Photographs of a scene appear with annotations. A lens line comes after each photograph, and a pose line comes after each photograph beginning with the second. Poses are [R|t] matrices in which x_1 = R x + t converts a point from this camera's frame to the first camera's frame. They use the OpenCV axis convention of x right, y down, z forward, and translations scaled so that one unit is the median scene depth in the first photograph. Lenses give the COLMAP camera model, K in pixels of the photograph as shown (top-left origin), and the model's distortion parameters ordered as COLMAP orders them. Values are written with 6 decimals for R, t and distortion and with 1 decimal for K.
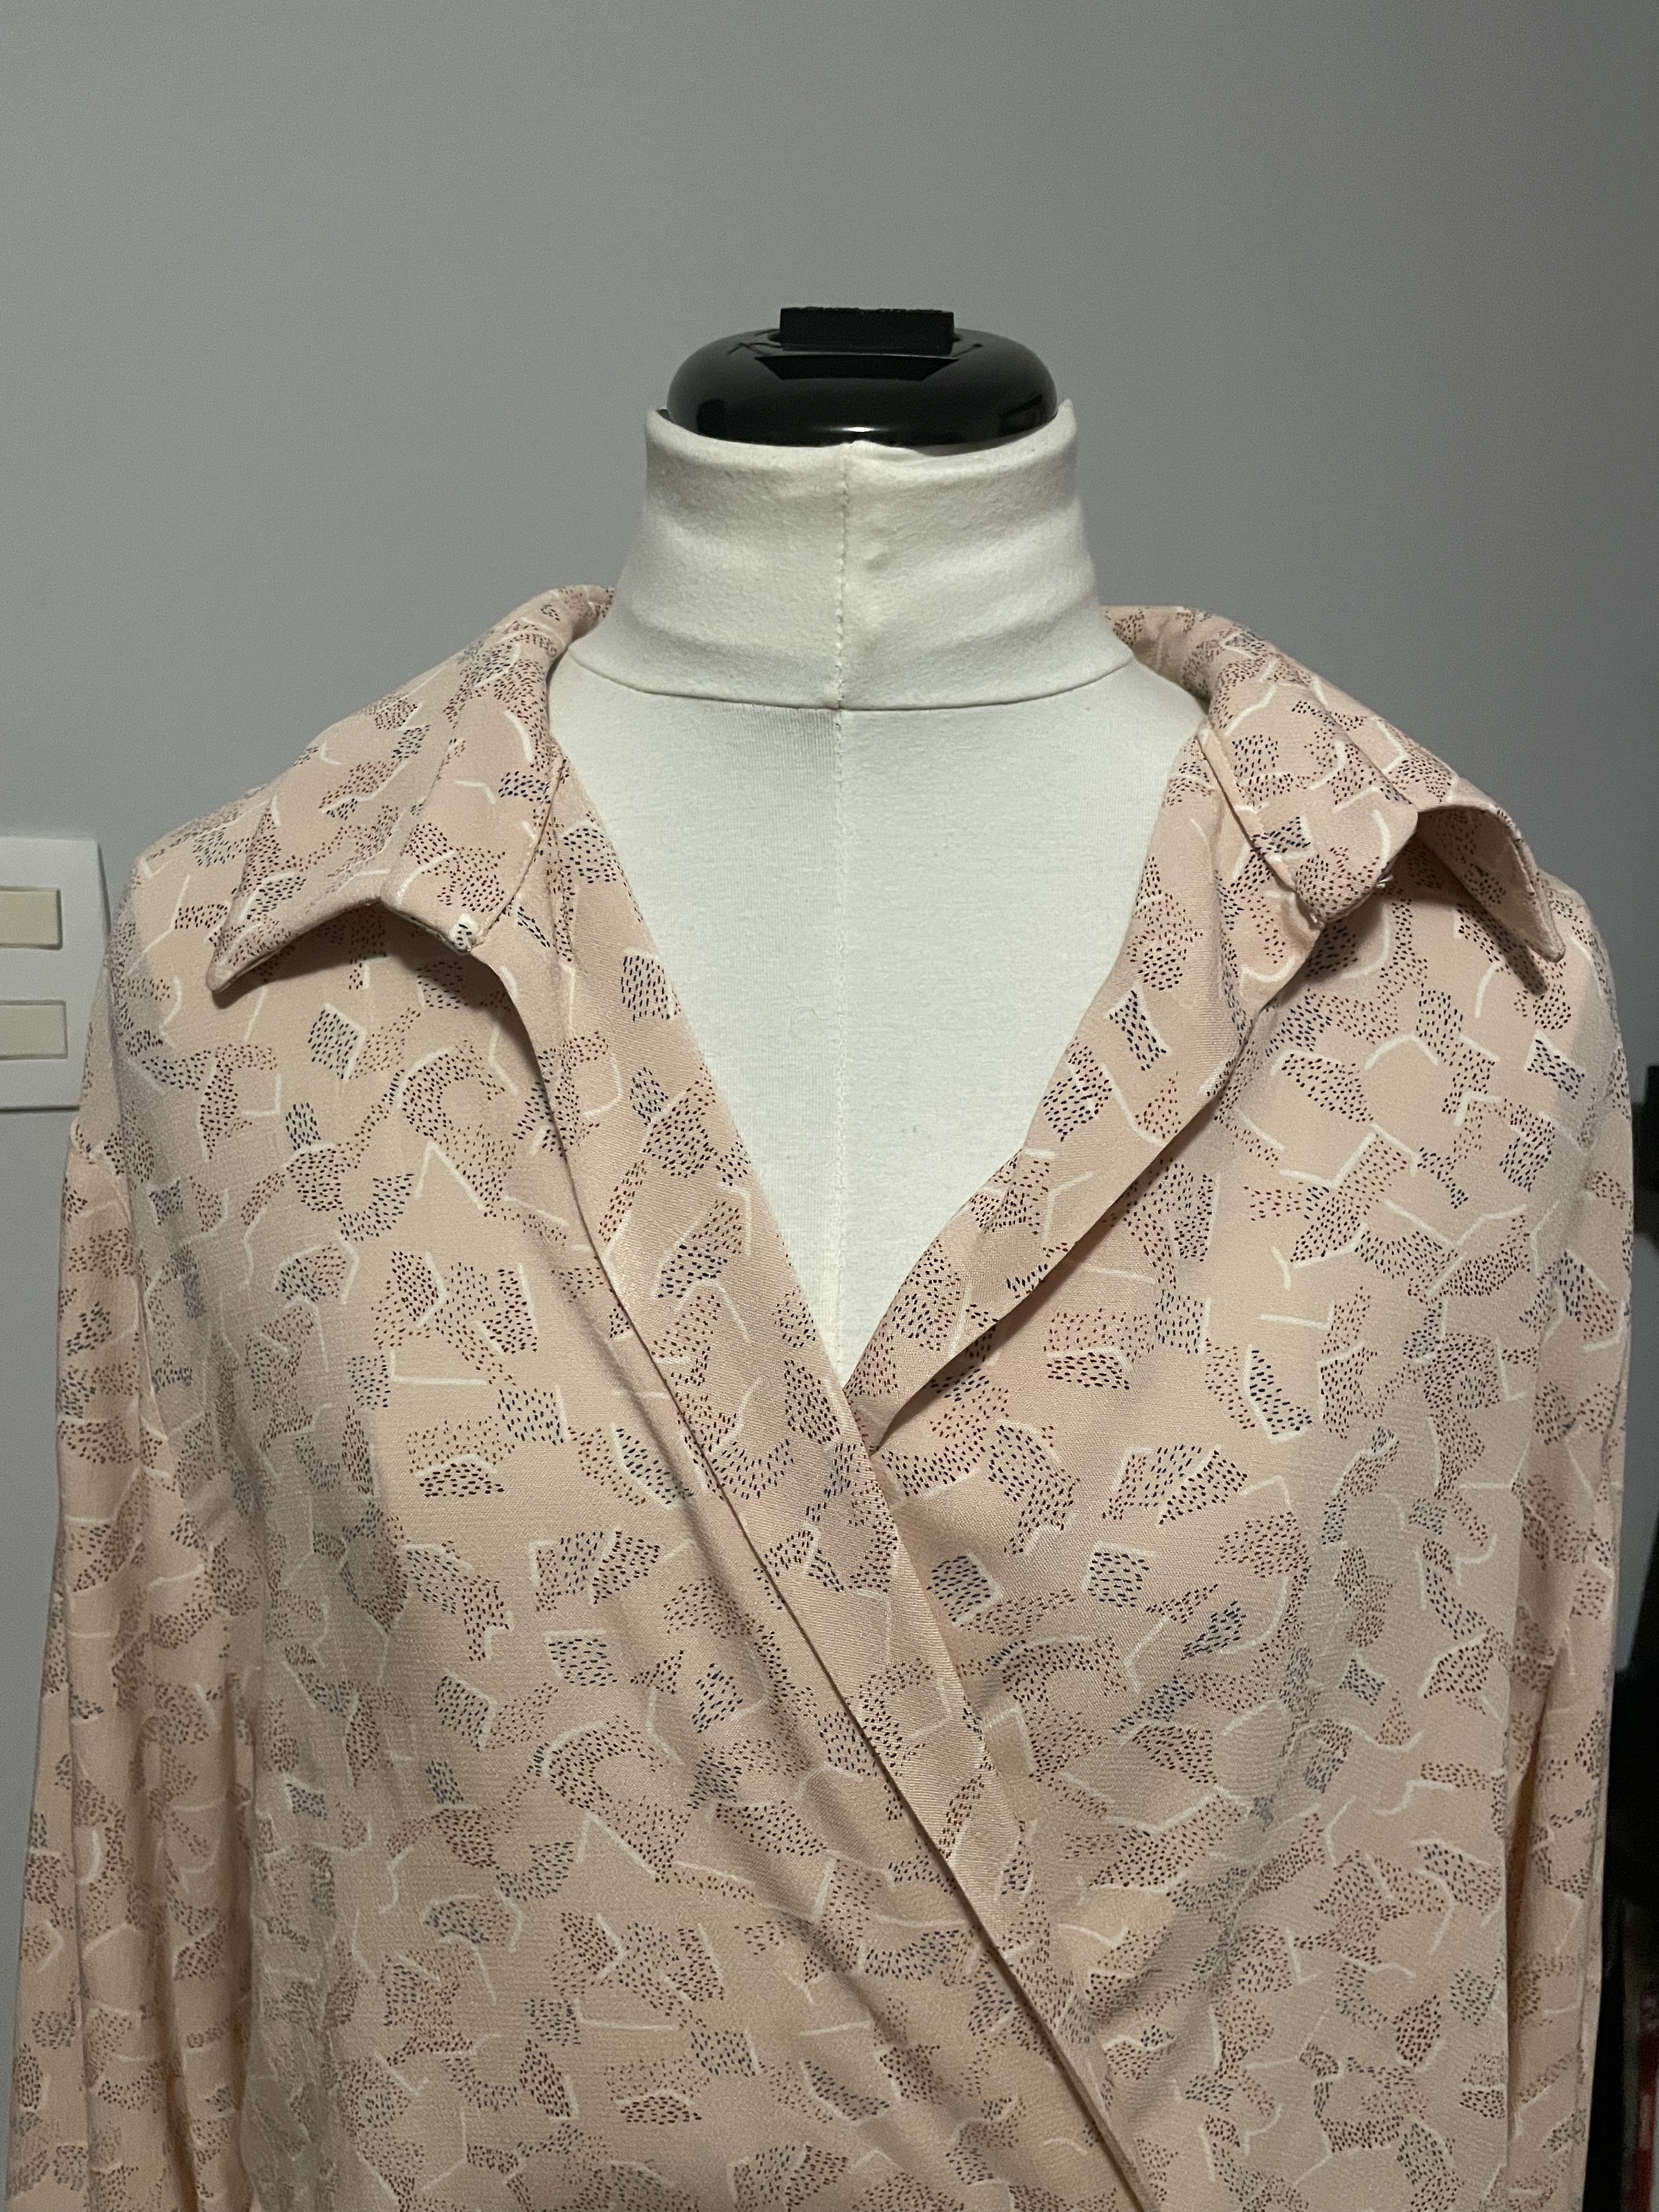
lens RADIAL K [[1653.2, 0, 796.7], [0, 1653.2, 1141.2], [0, 0, 1]] dist [0.086759, -0.120473]
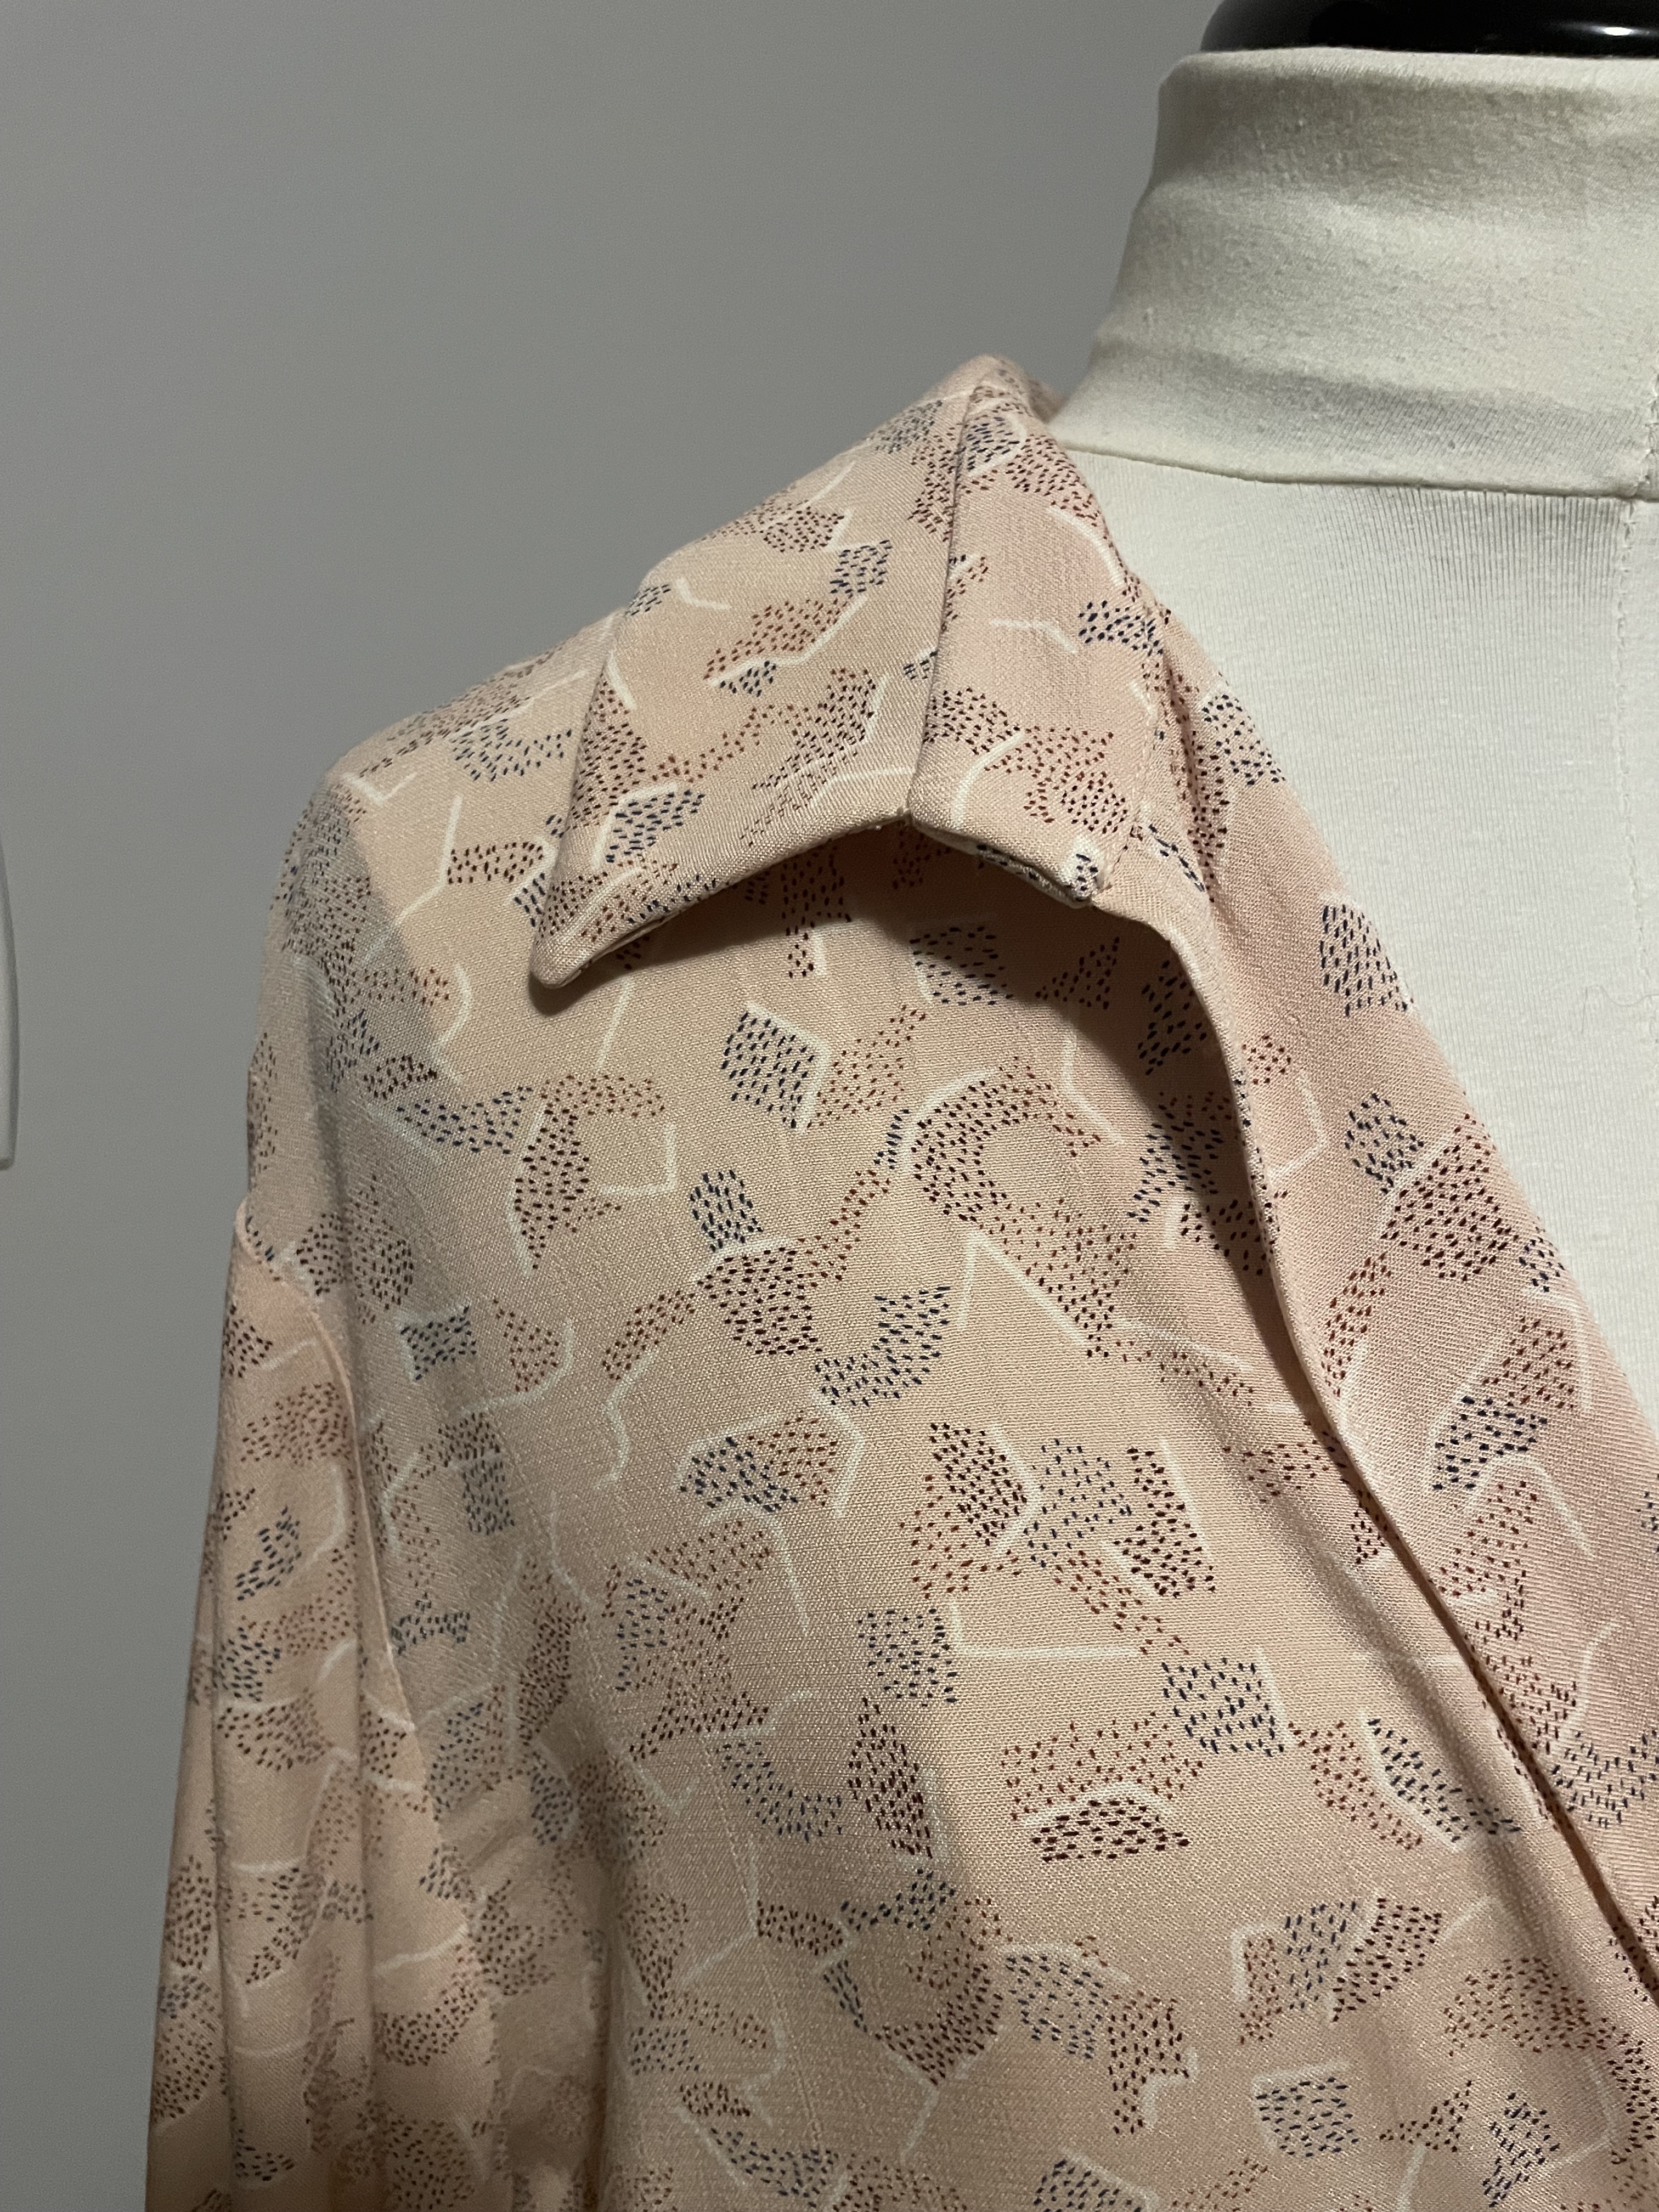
lens RADIAL K [[1653.2, 0, 785.4], [0, 1653.2, 1141.2], [0, 0, 1]] dist [0.086759, -0.120473]
pose [[0.988297, -0.032158, 0.149115, -0.373158], [0.033472, 0.999420, -0.006310, -0.030104], [-0.148826, 0.011228, 0.988800, 0.429911]]
